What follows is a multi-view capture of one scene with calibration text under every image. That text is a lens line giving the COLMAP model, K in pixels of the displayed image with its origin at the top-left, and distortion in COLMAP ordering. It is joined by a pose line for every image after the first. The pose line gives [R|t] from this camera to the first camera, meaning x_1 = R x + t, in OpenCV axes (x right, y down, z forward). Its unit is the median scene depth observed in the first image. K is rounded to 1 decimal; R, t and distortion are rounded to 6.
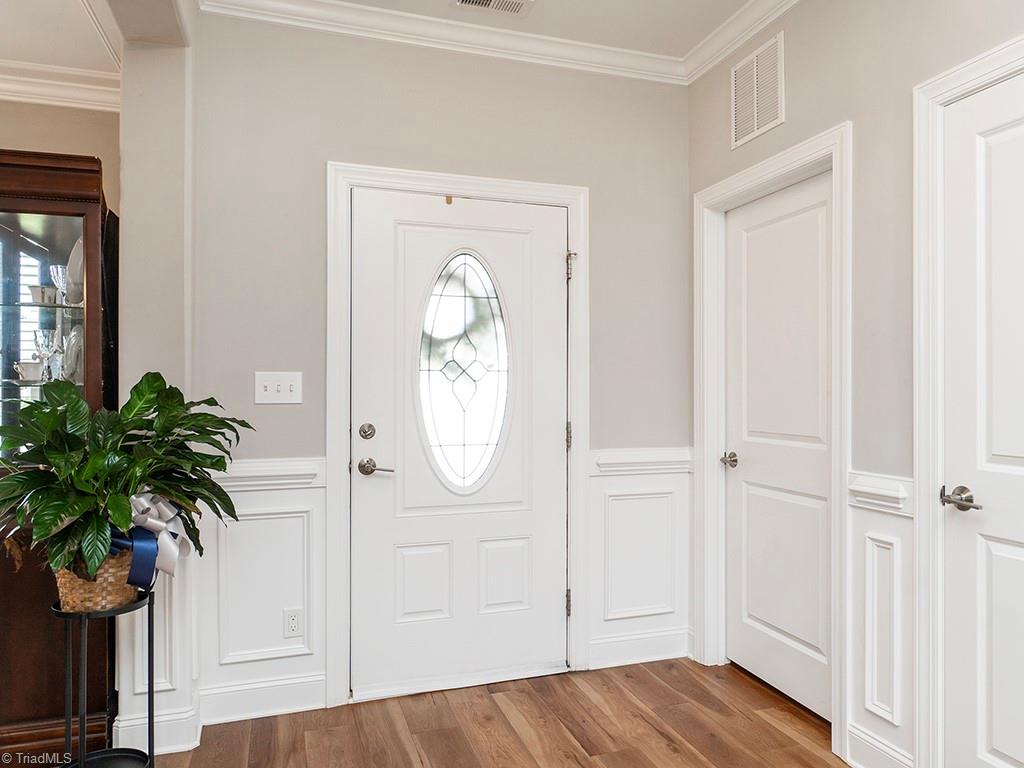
lens RADIAL K [[700.4, 0, 513.2], [0, 700.4, 380.6], [0, 0, 1]] dist [-0.000131, -0.004615]
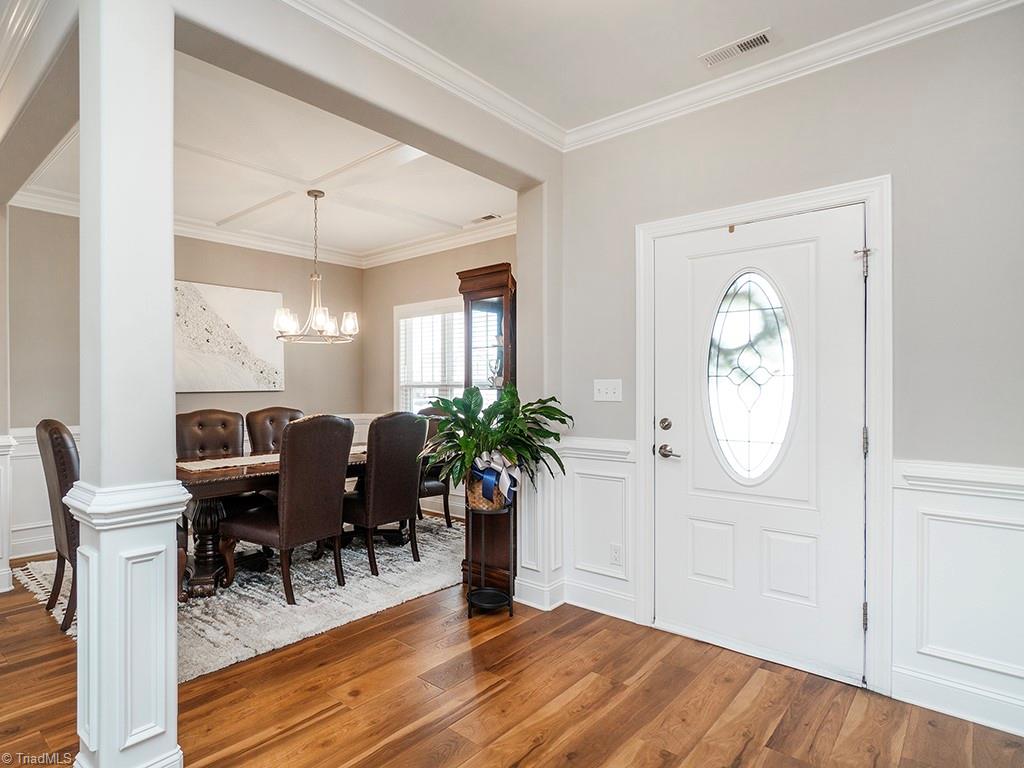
lens RADIAL K [[553.8, 0, 513.4], [0, 553.8, 390.0], [0, 0, 1]] dist [0.001247, 0.003094]
pose [[0.532188, -0.000841, -0.846626, 0.492799], [0.001245, 0.999999, -0.000211, 0.008739], [0.846625, -0.000942, 0.532188, 0.203906]]
